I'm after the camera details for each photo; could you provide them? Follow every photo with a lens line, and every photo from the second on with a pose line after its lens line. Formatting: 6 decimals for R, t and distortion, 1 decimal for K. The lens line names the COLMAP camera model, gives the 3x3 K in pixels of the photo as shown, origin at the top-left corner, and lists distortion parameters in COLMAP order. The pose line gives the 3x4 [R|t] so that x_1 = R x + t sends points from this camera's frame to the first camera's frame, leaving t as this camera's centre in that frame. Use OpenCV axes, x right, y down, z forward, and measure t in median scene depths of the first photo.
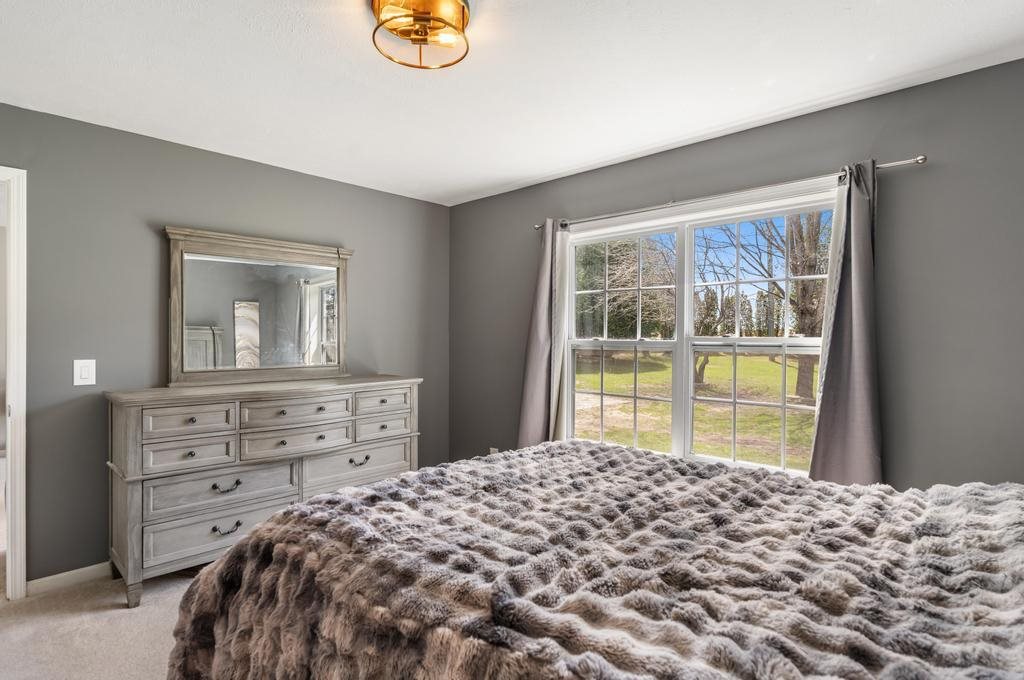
lens RADIAL K [[532.3, 0, 512.0], [0, 532.3, 340.0], [0, 0, 1]] dist [-0.000974, -0.000112]
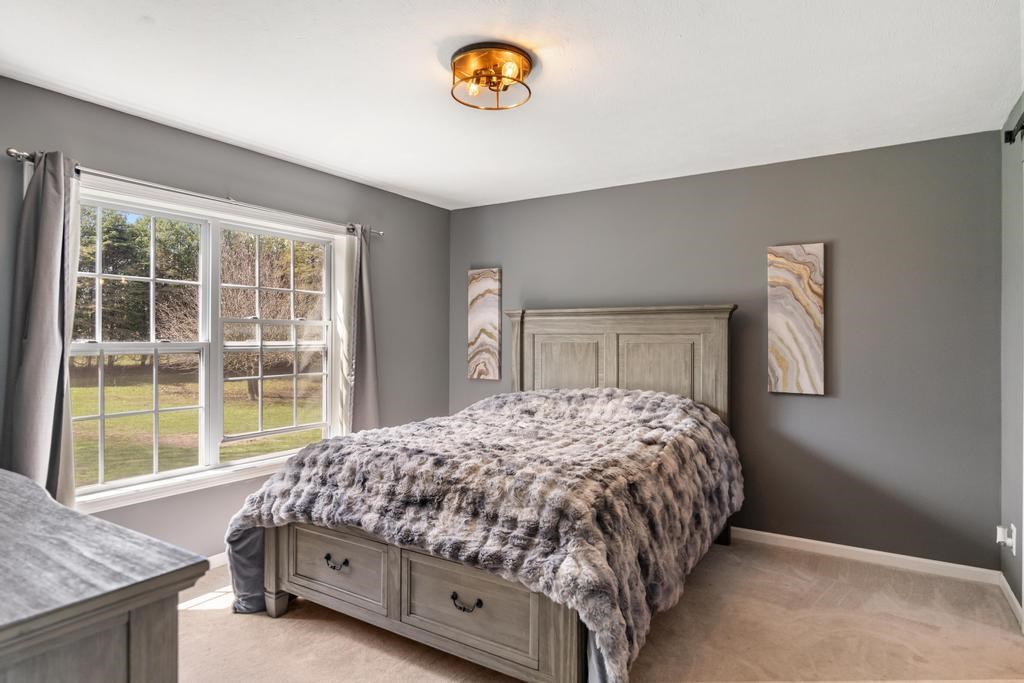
lens RADIAL K [[585.7, 0, 512.0], [0, 585.7, 341.5], [0, 0, 1]] dist [-0.004400, -0.001011]
pose [[-0.193331, -0.006903, 0.981109, -0.733092], [0.002932, 0.999967, 0.007613, -0.005482], [-0.981129, 0.004348, -0.193304, 0.610678]]
